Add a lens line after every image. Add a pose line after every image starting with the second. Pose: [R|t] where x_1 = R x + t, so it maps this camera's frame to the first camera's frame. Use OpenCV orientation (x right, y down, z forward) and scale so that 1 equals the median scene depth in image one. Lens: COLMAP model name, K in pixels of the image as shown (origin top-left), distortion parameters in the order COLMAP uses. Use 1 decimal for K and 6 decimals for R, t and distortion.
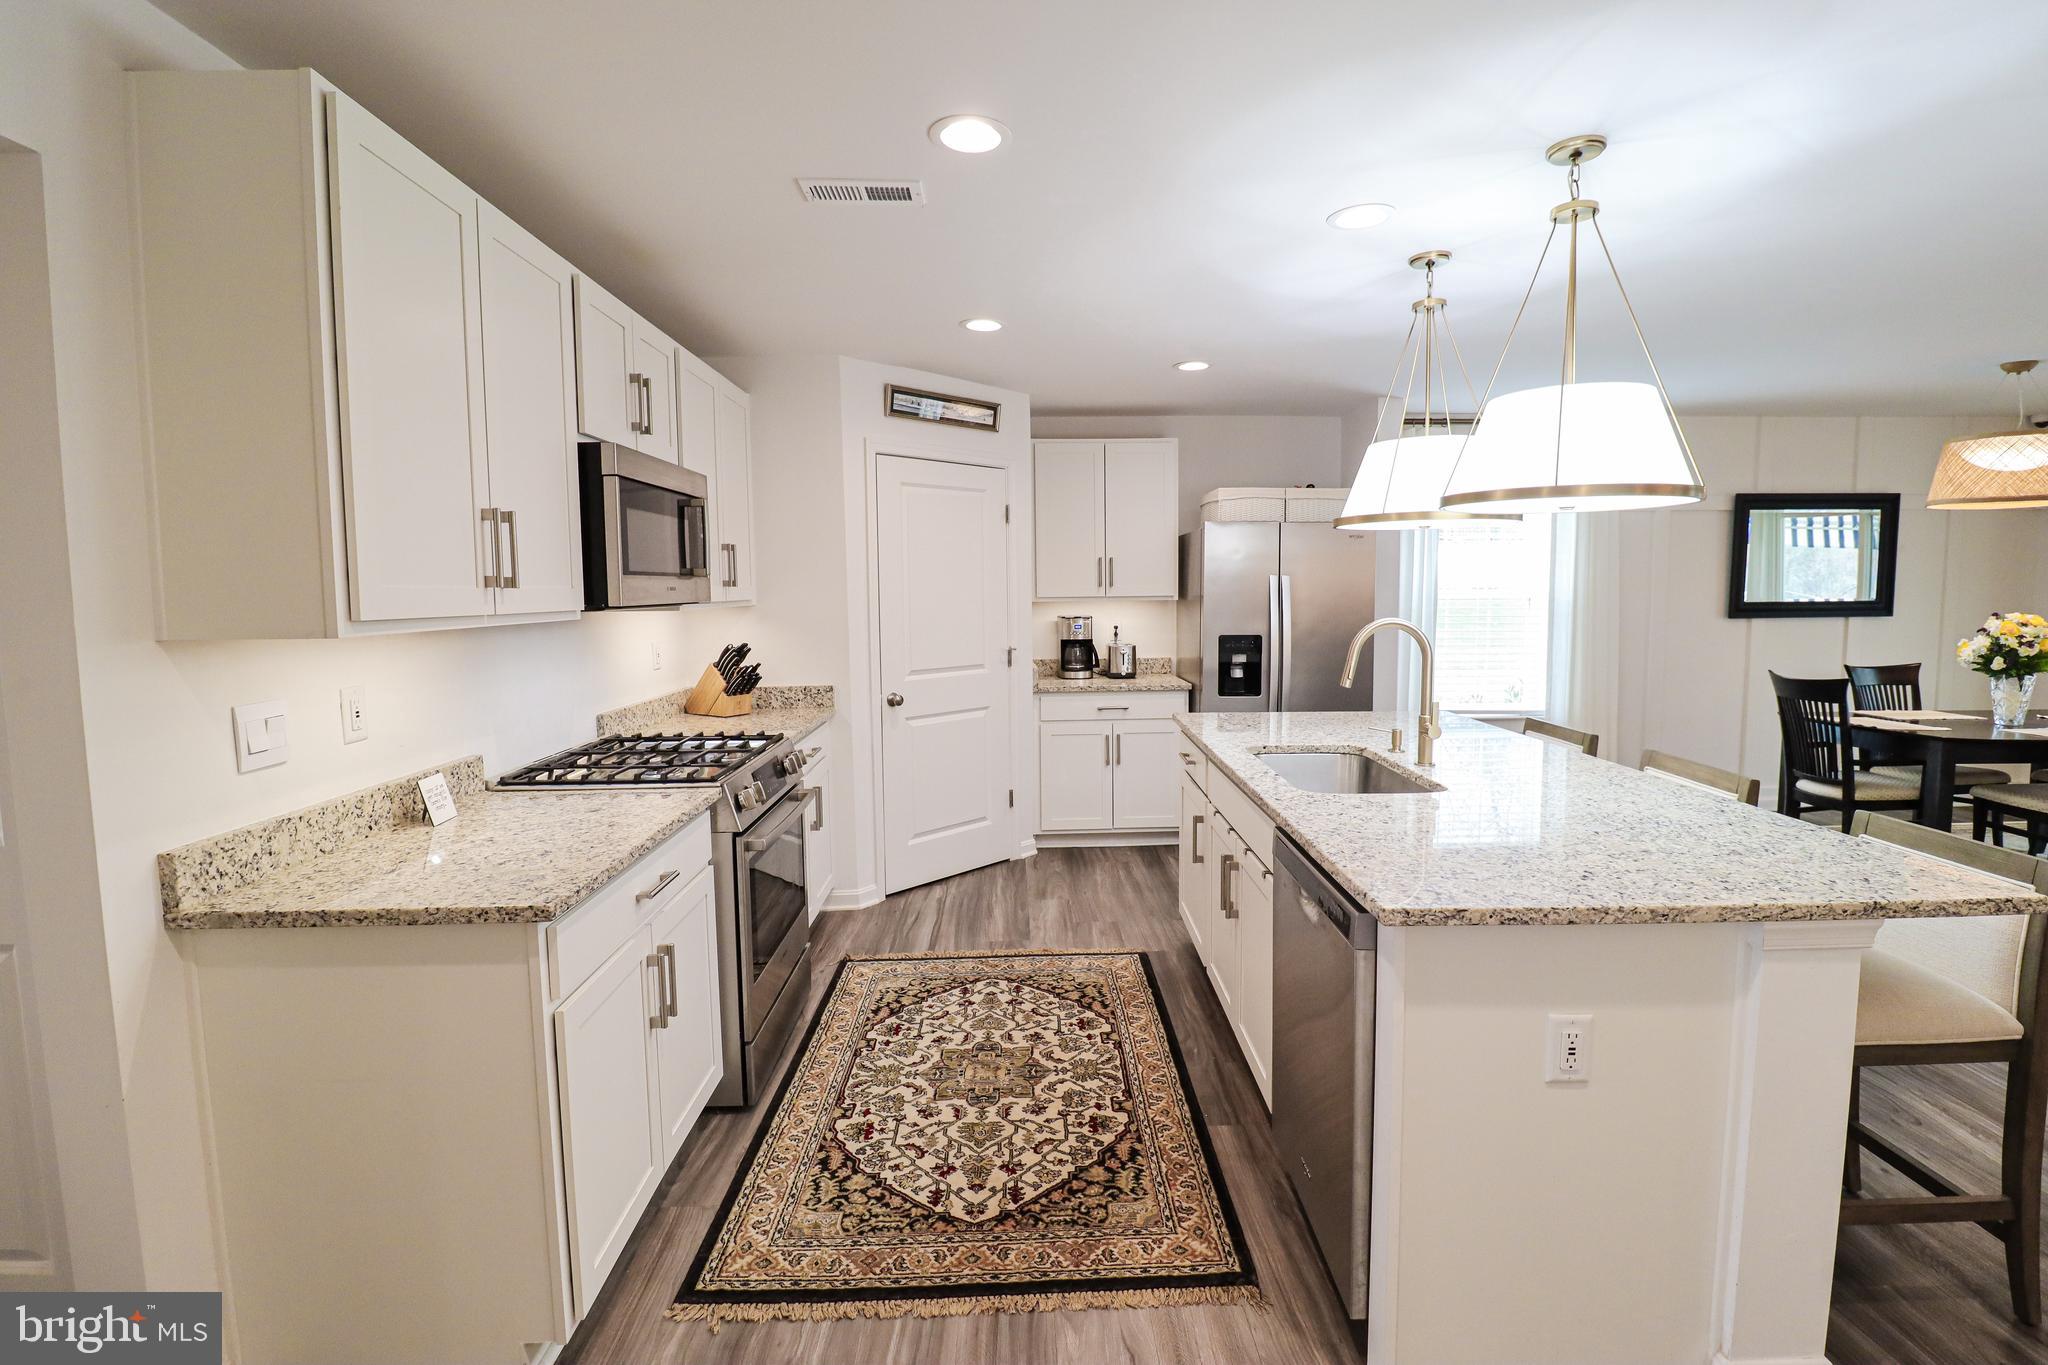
lens RADIAL K [[953.7, 0, 1062.1], [0, 953.7, 681.3], [0, 0, 1]] dist [-0.004214, -0.005401]
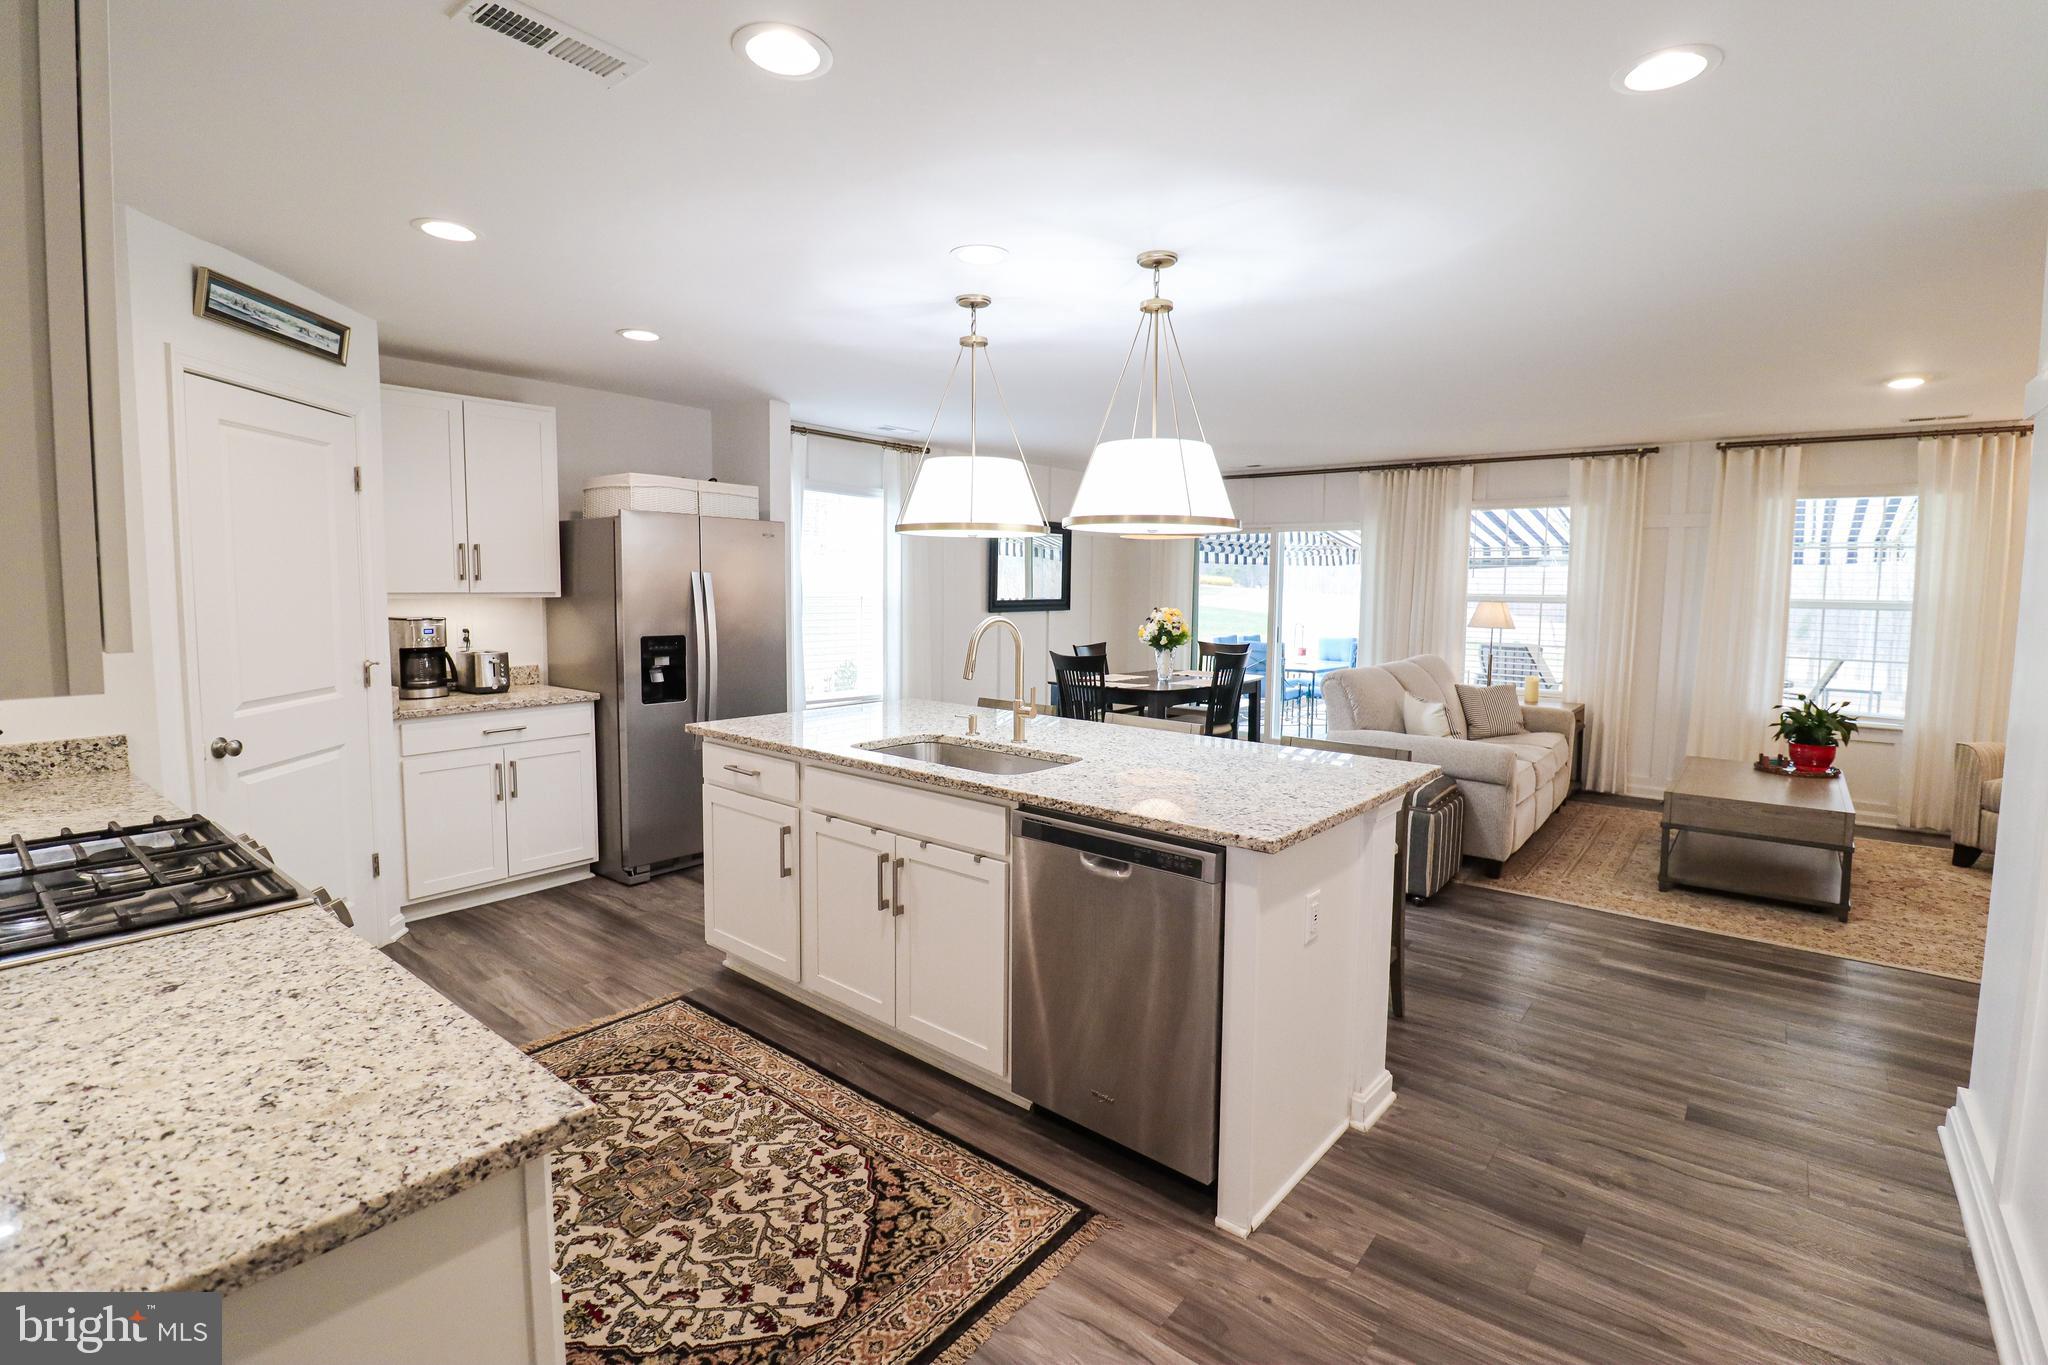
lens RADIAL K [[953.7, 0, 1033.3], [0, 953.7, 679.9], [0, 0, 1]] dist [-0.004214, -0.005401]
pose [[0.647743, -0.062194, 0.759316, -0.432891], [0.058799, 0.997771, 0.031566, -0.021818], [-0.759587, 0.024200, 0.649956, 0.204863]]
